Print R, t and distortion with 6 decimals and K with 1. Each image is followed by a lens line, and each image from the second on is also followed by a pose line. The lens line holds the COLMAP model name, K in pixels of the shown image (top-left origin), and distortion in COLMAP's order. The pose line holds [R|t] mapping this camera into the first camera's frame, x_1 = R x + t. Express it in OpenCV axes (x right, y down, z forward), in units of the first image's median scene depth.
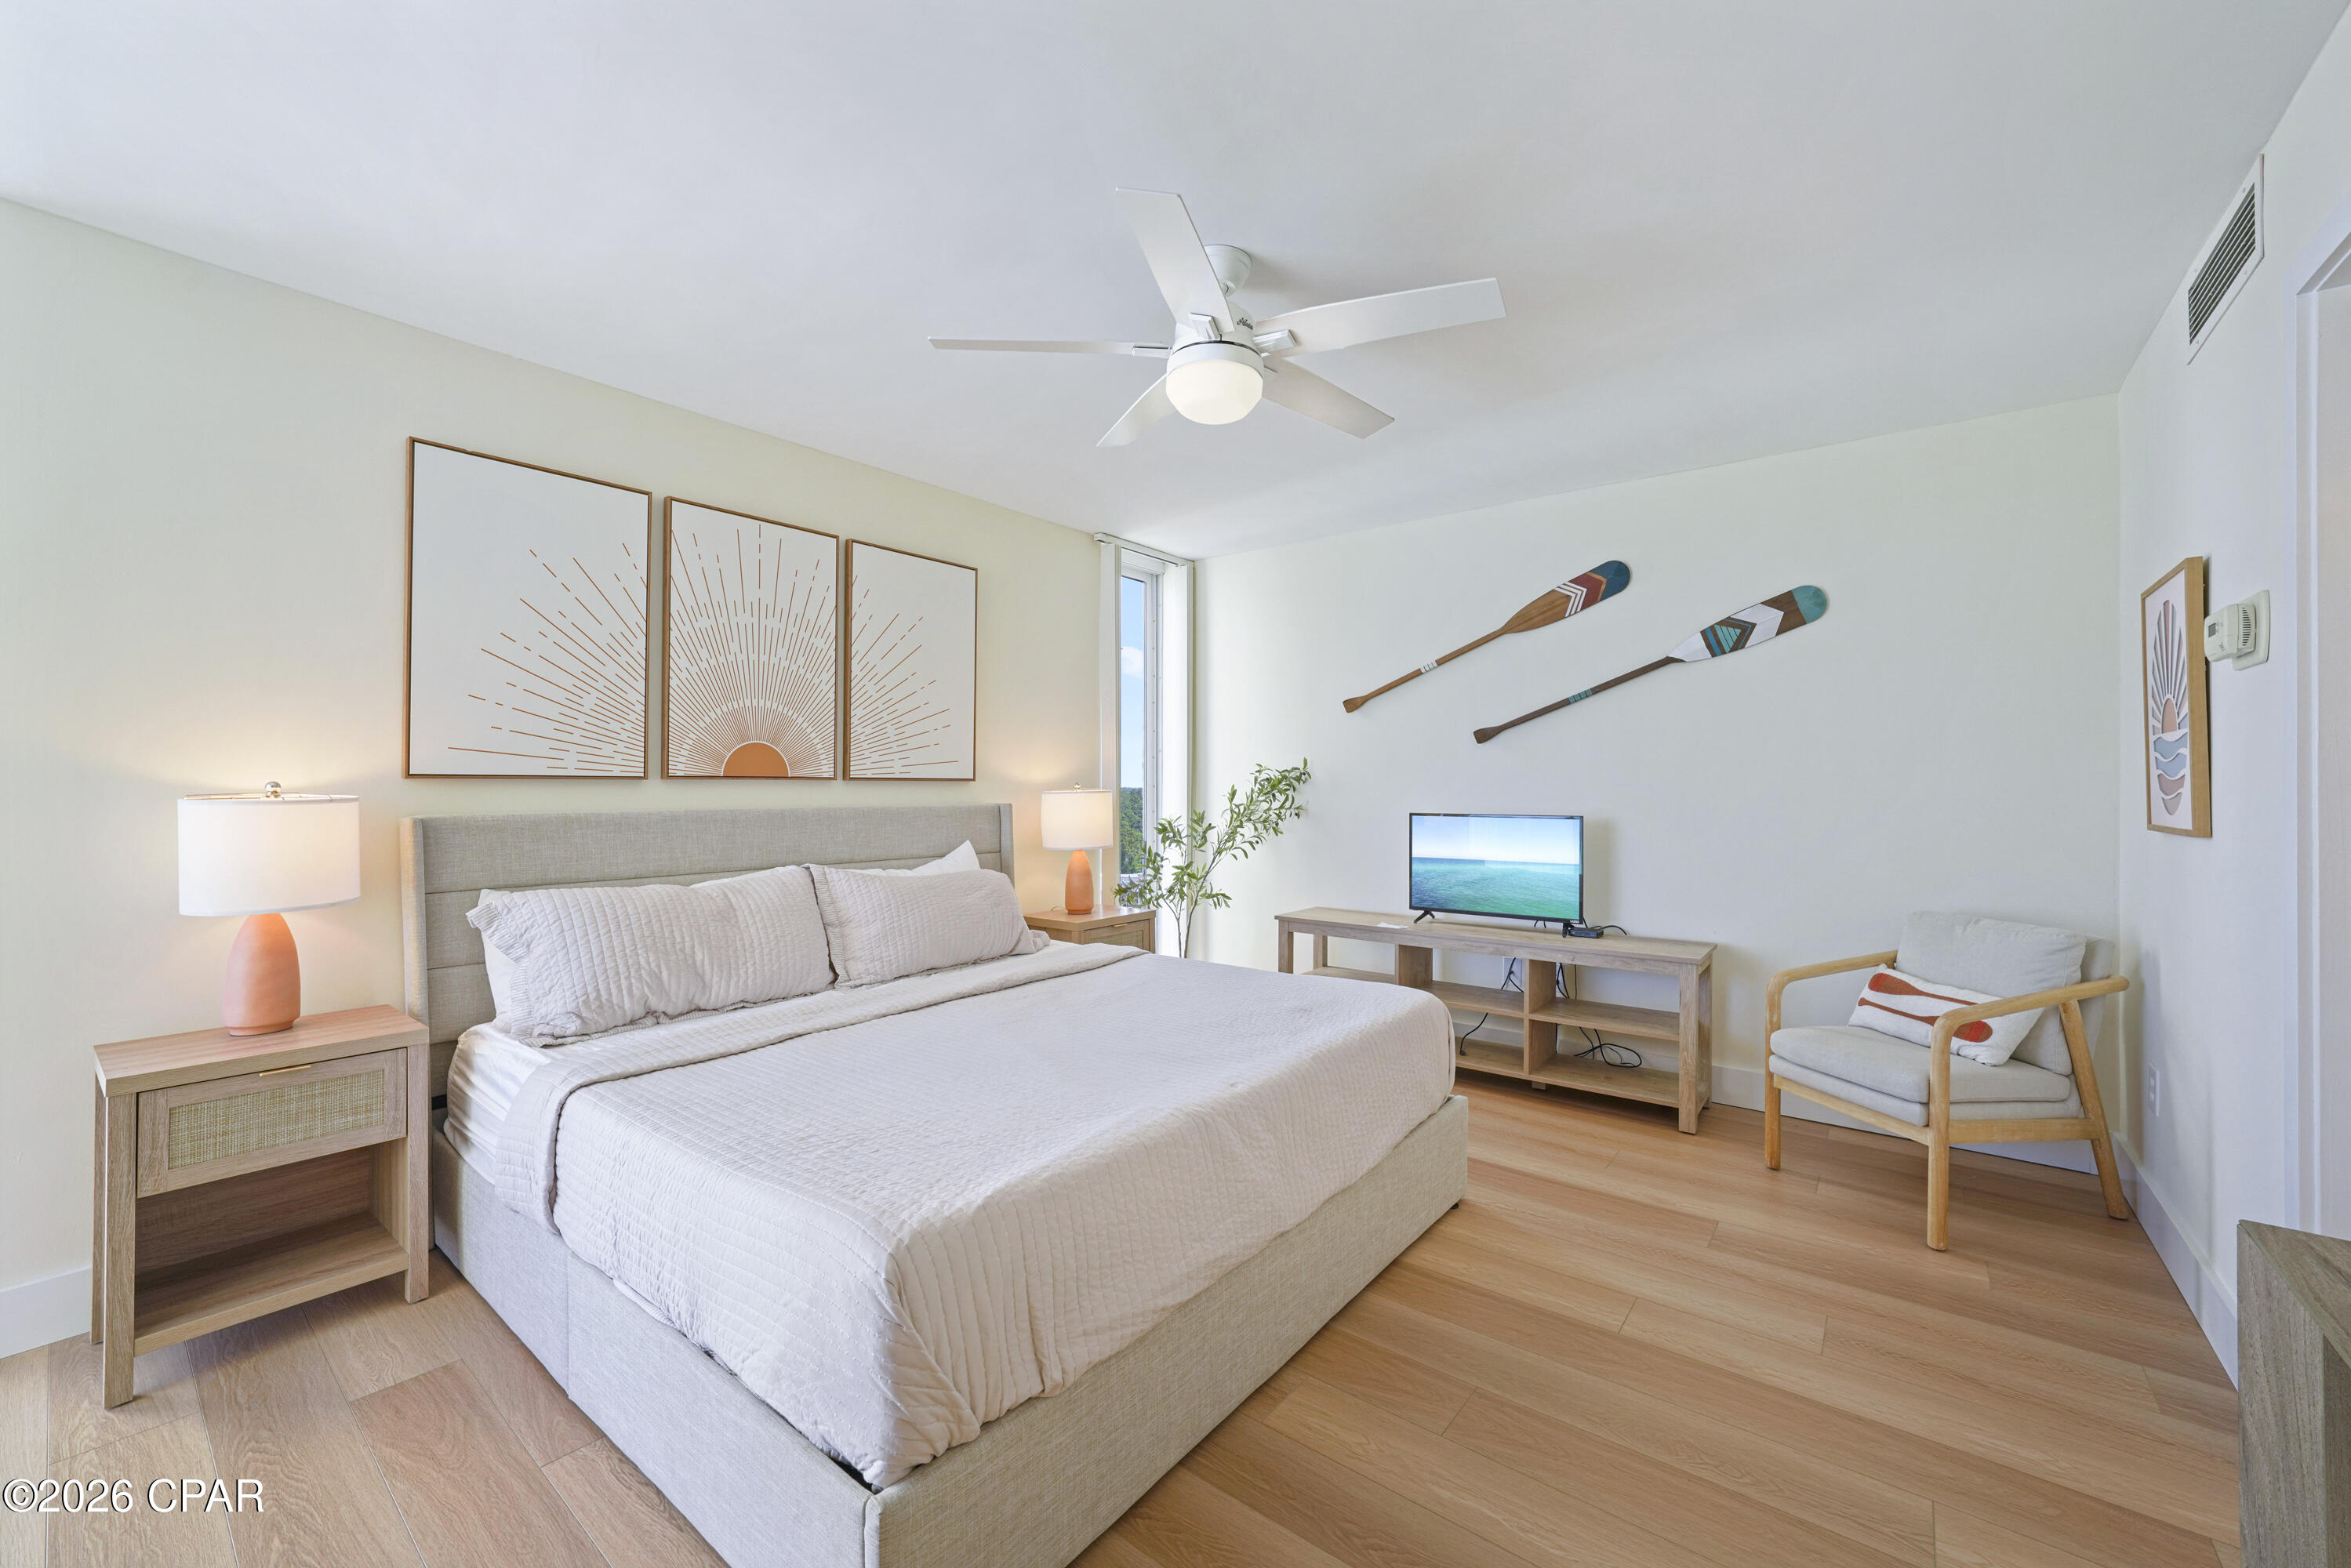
lens RADIAL K [[902.1, 0, 1175.3], [0, 902.1, 785.0], [0, 0, 1]] dist [-0.017270, 0.004669]
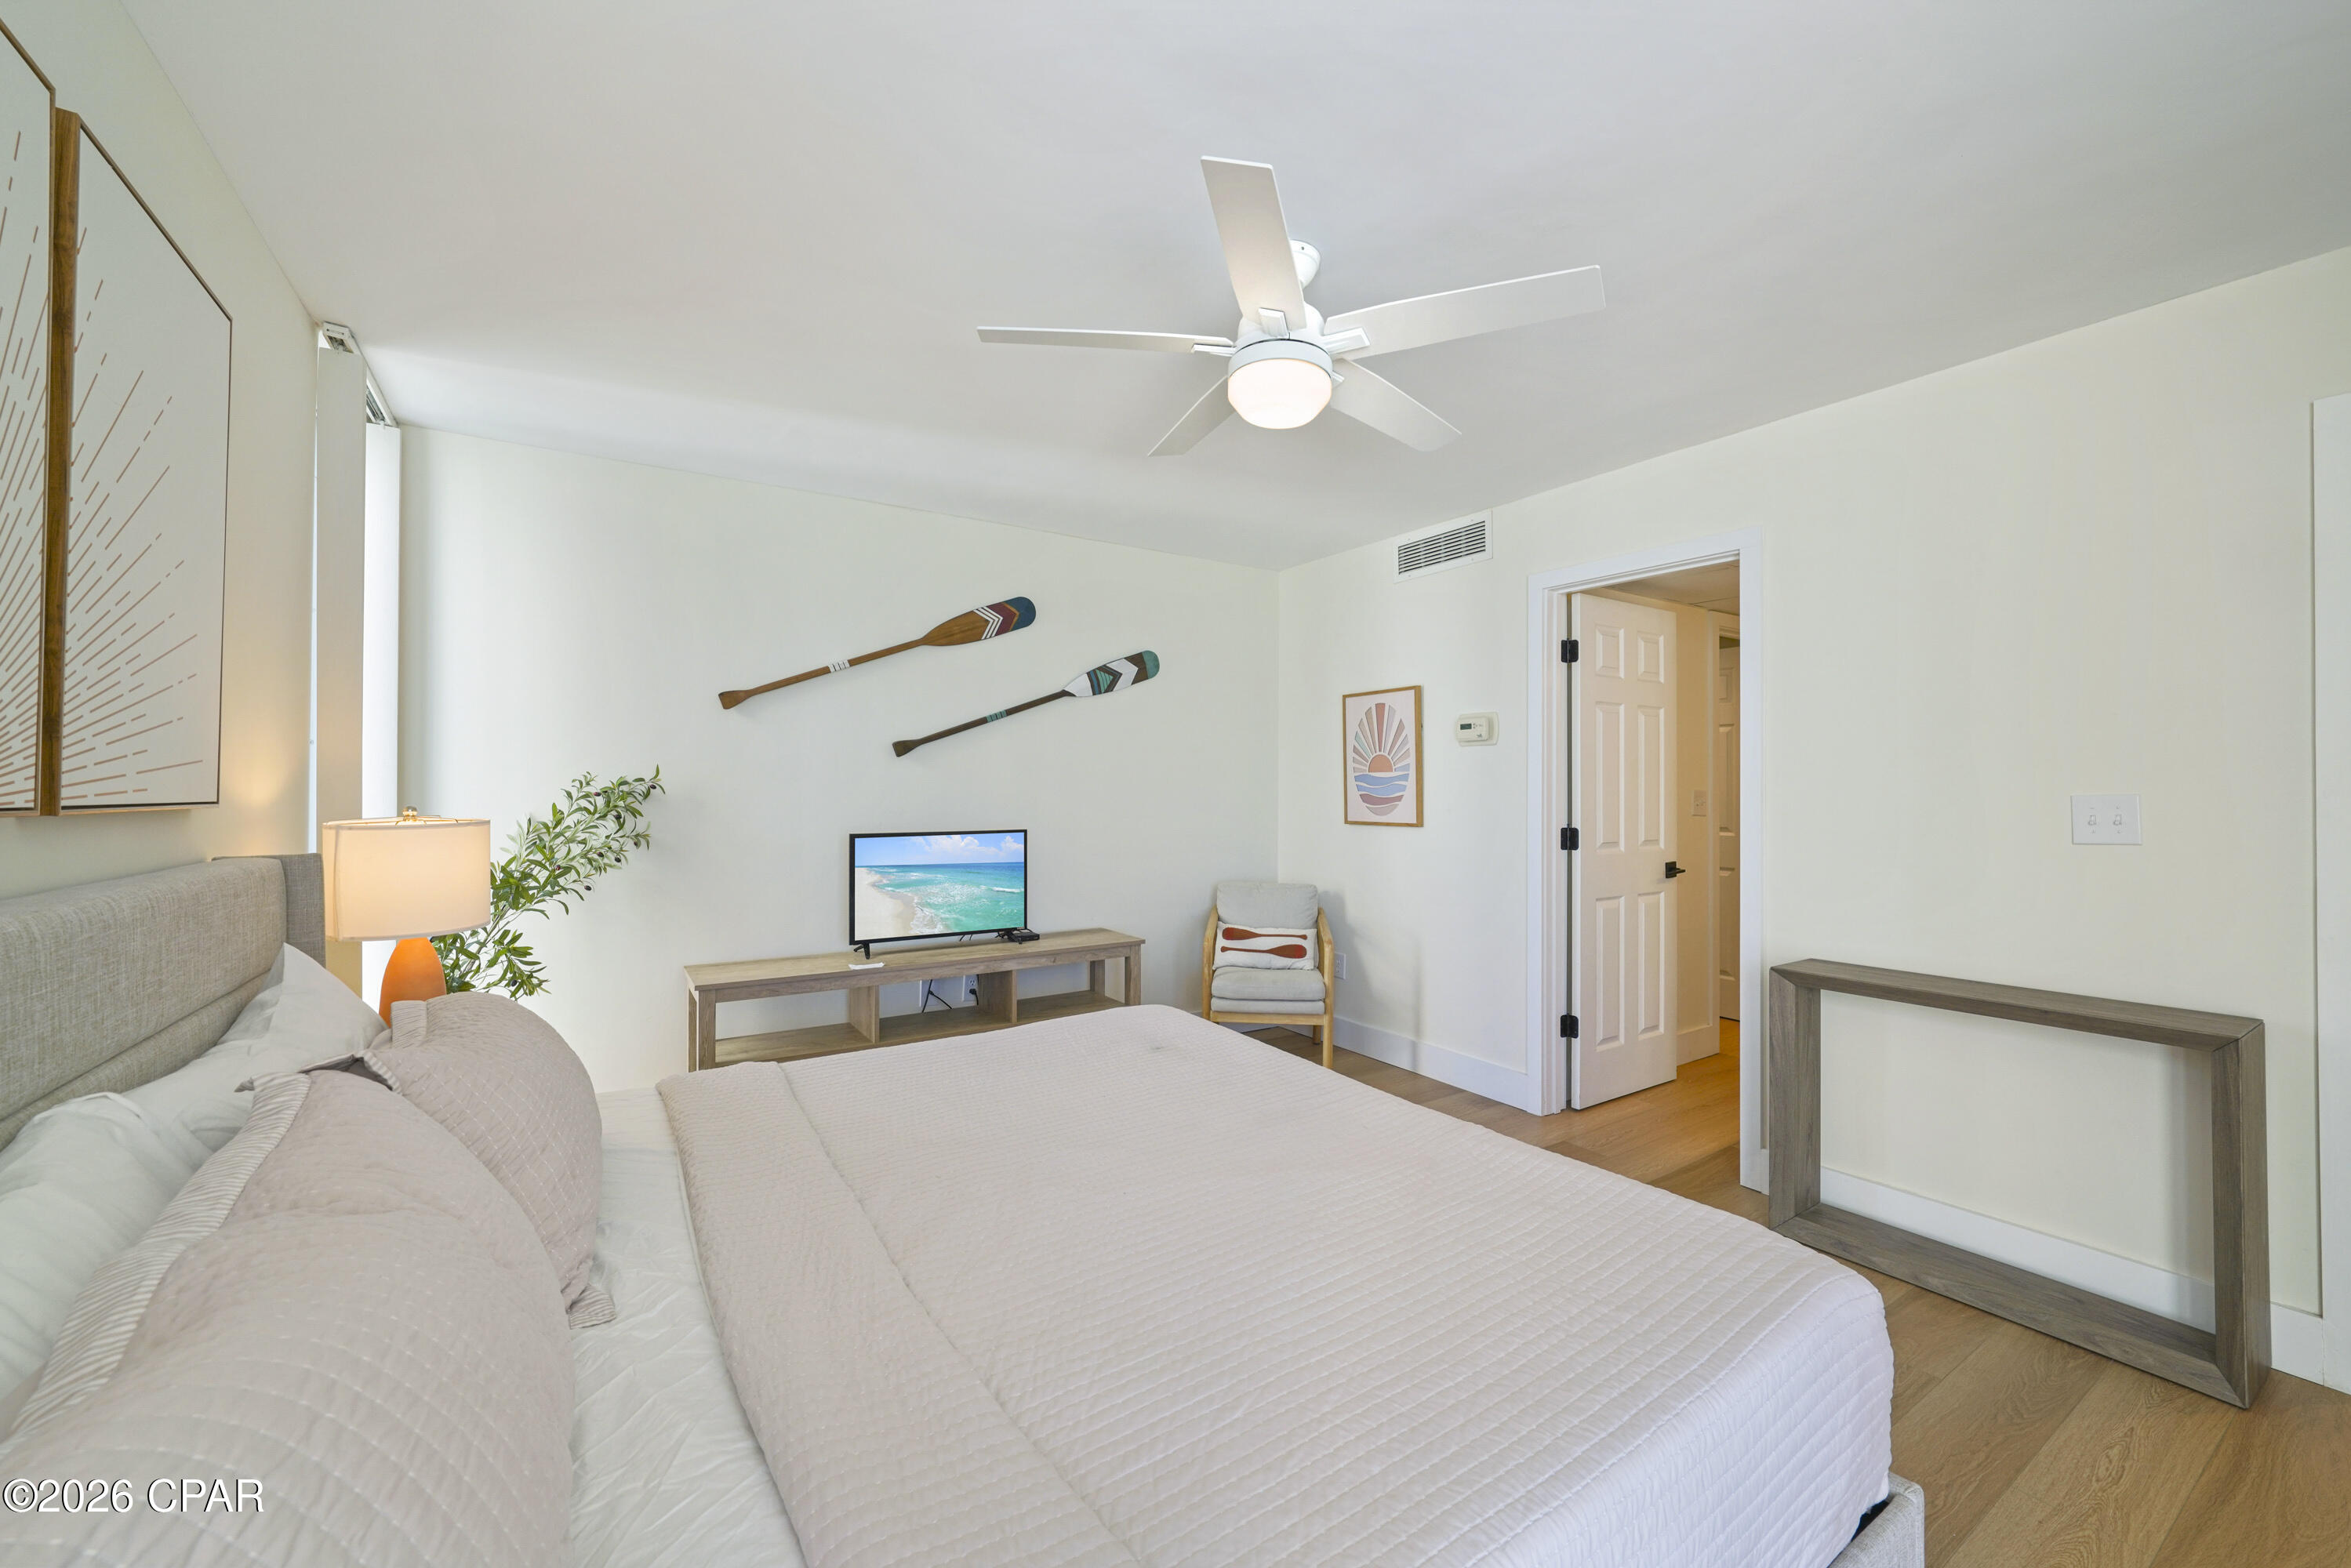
lens RADIAL K [[902.1, 0, 1194.4], [0, 902.1, 774.4], [0, 0, 1]] dist [-0.017270, 0.004669]
pose [[0.320393, 0.013681, 0.947186, -0.501971], [0.000484, 0.999893, -0.014605, -0.015225], [-0.947284, 0.005138, 0.320353, 0.453884]]
